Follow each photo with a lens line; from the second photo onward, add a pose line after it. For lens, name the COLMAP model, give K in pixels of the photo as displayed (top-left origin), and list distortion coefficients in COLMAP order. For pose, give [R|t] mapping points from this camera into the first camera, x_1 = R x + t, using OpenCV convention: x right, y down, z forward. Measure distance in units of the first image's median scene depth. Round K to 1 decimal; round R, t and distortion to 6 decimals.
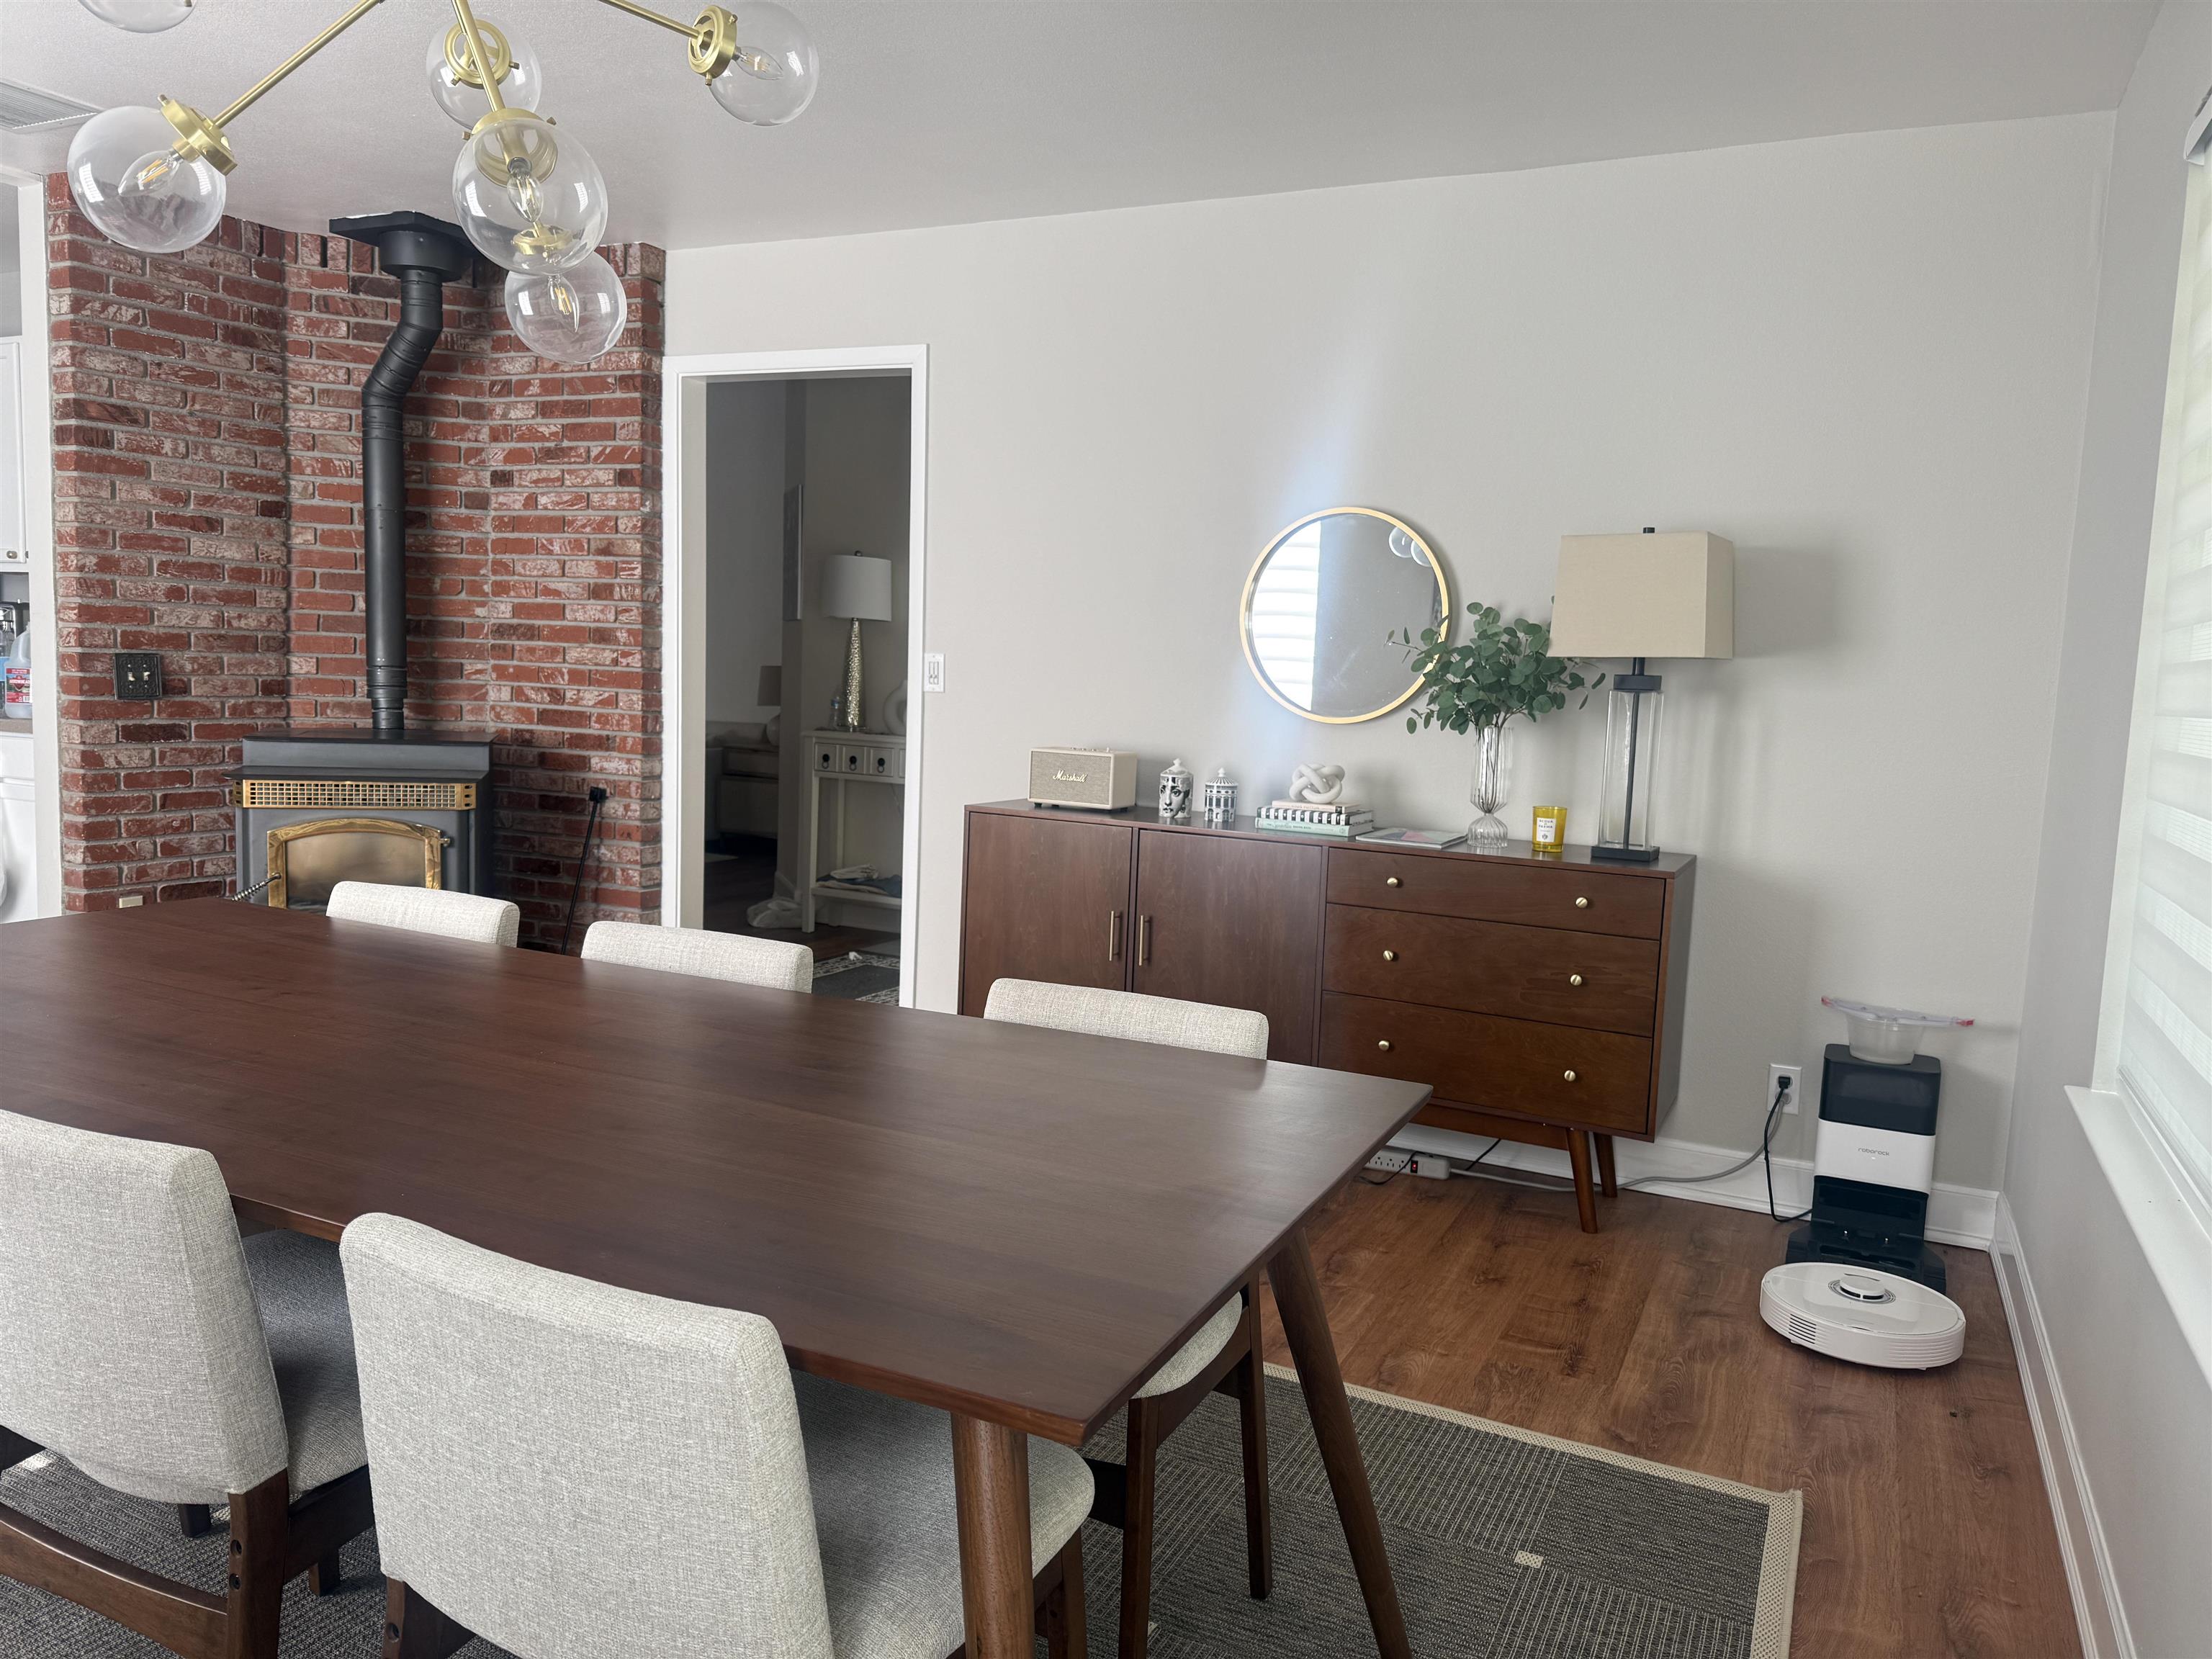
lens RADIAL K [[1560.6, 0, 1097.6], [0, 1560.6, 824.1], [0, 0, 1]] dist [0.033520, -0.036964]
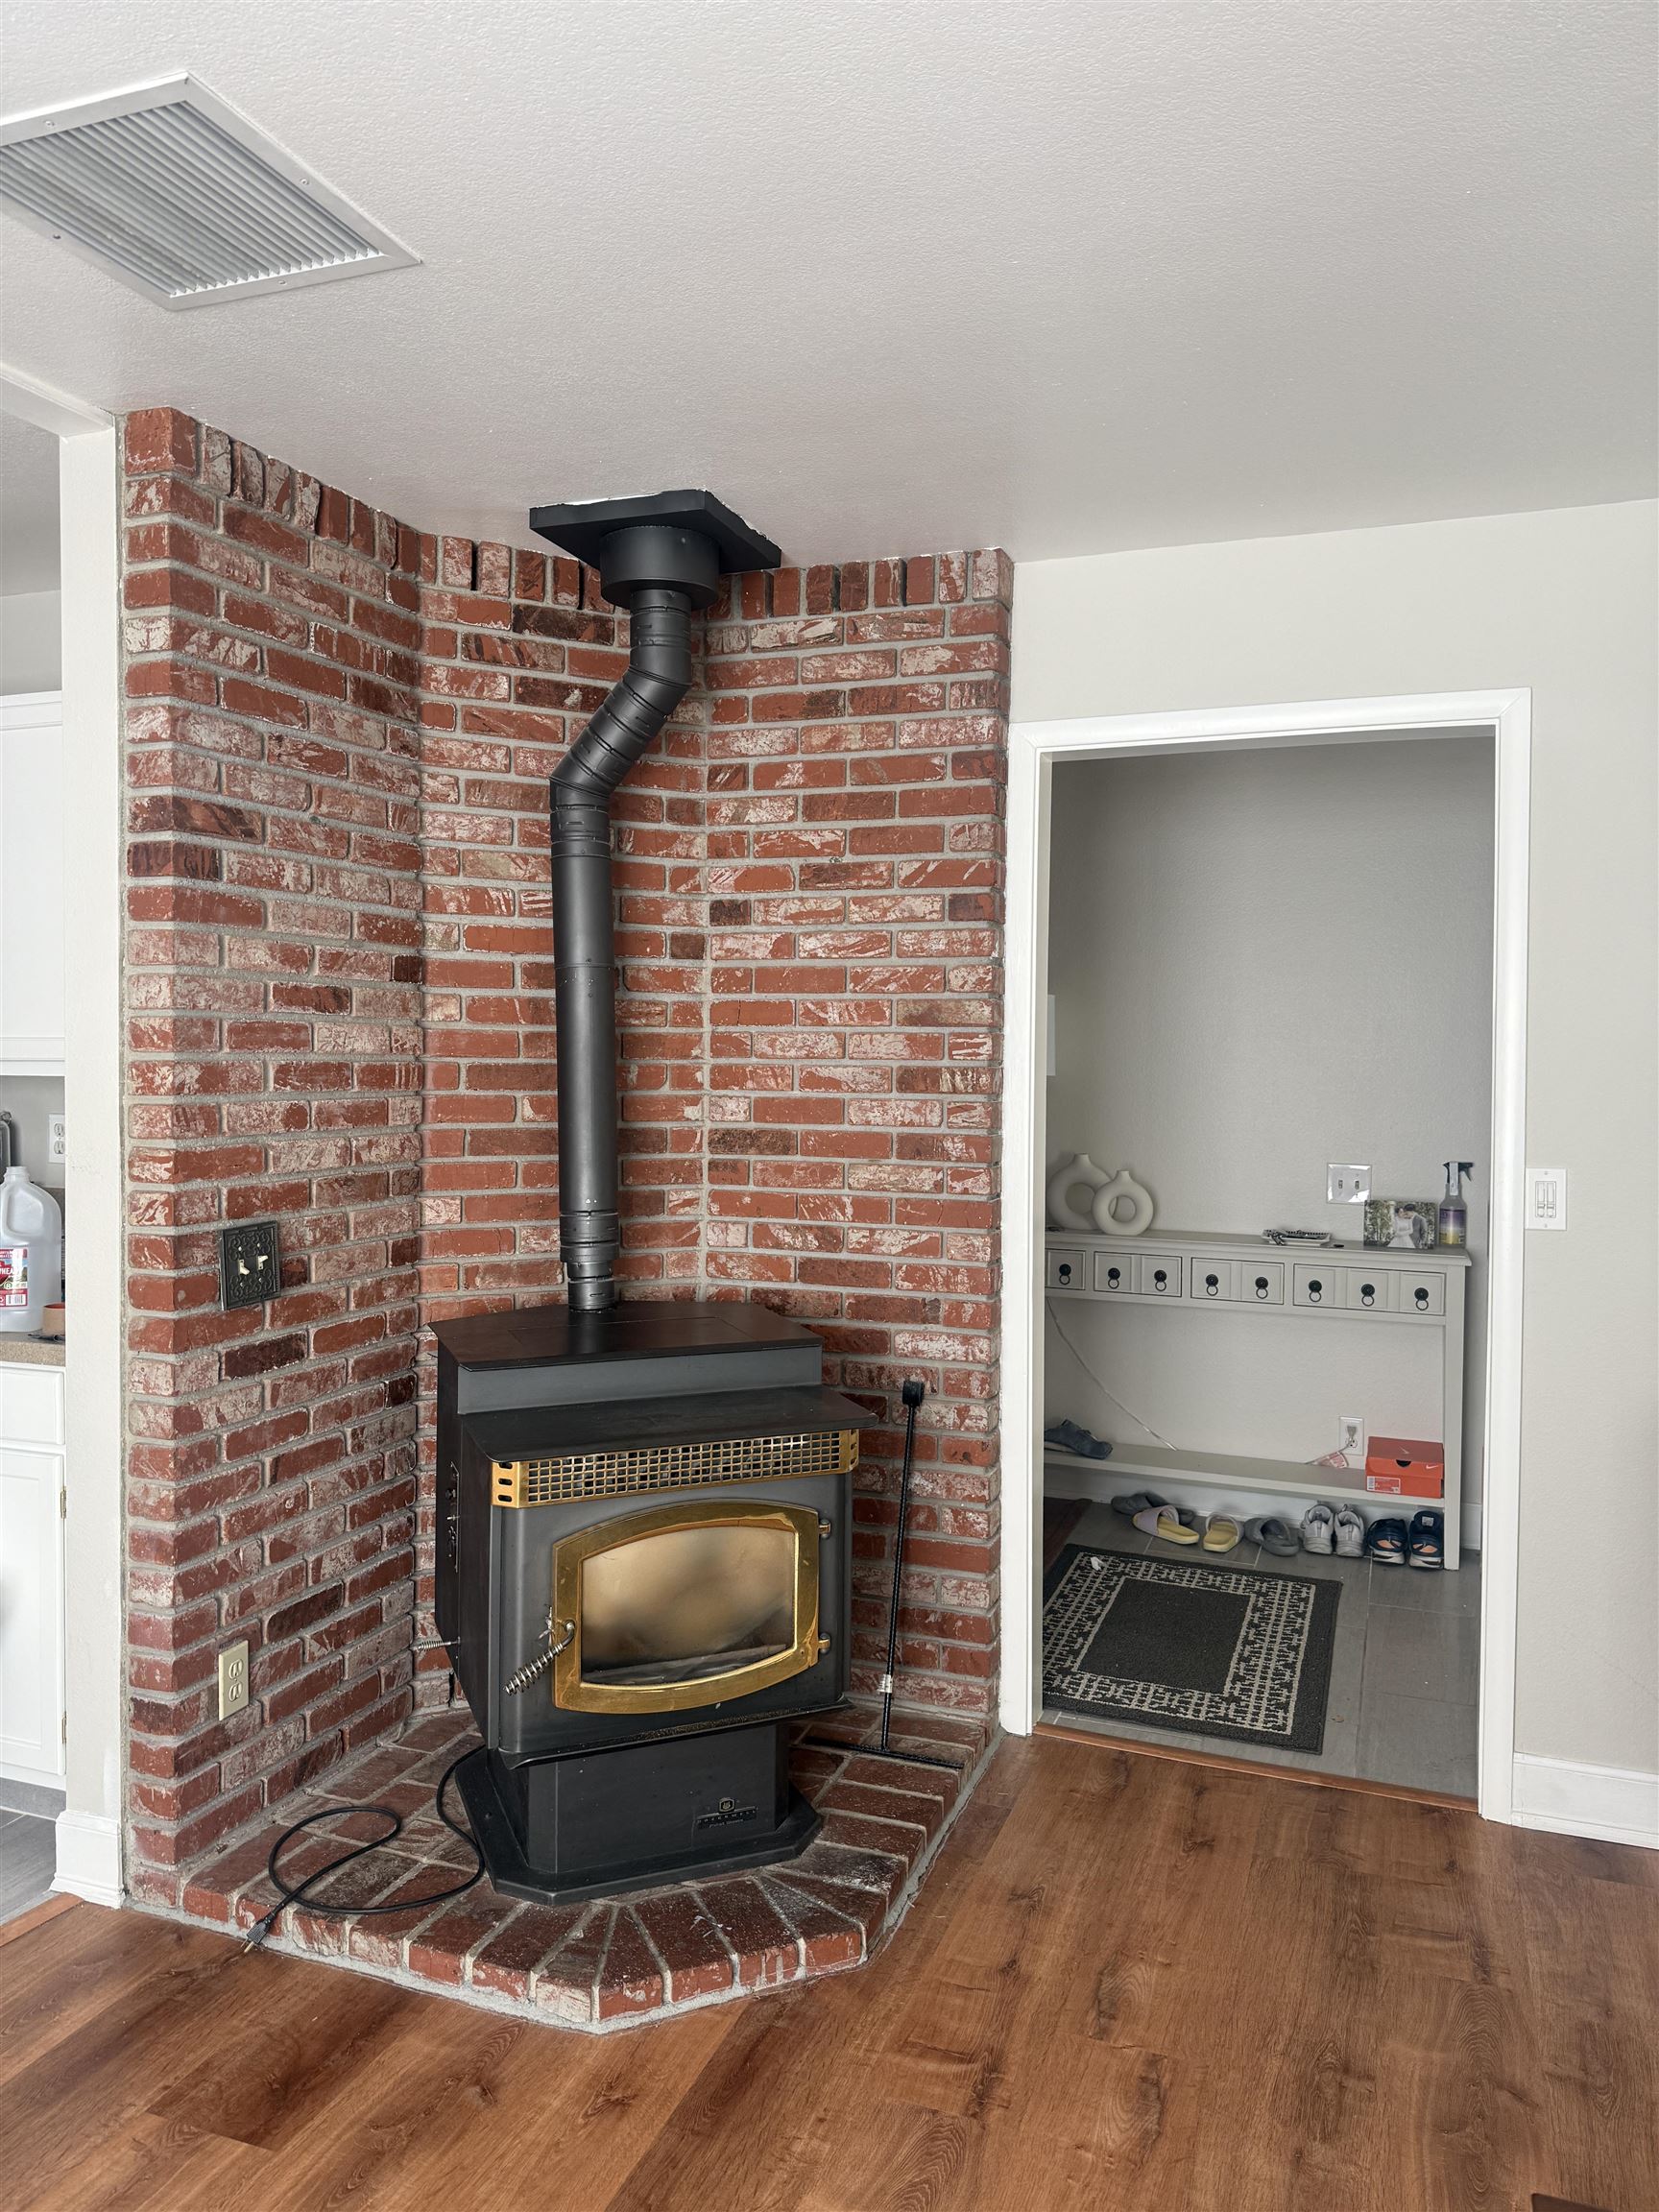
lens RADIAL K [[1537.8, 0, 838.3], [0, 1537.8, 1106.4], [0, 0, 1]] dist [0.188580, -0.367469]
pose [[0.994500, -0.034431, 0.098917, -0.433702], [0.040899, 0.997103, -0.064128, -0.102620], [-0.096422, 0.067821, 0.993027, 0.382768]]
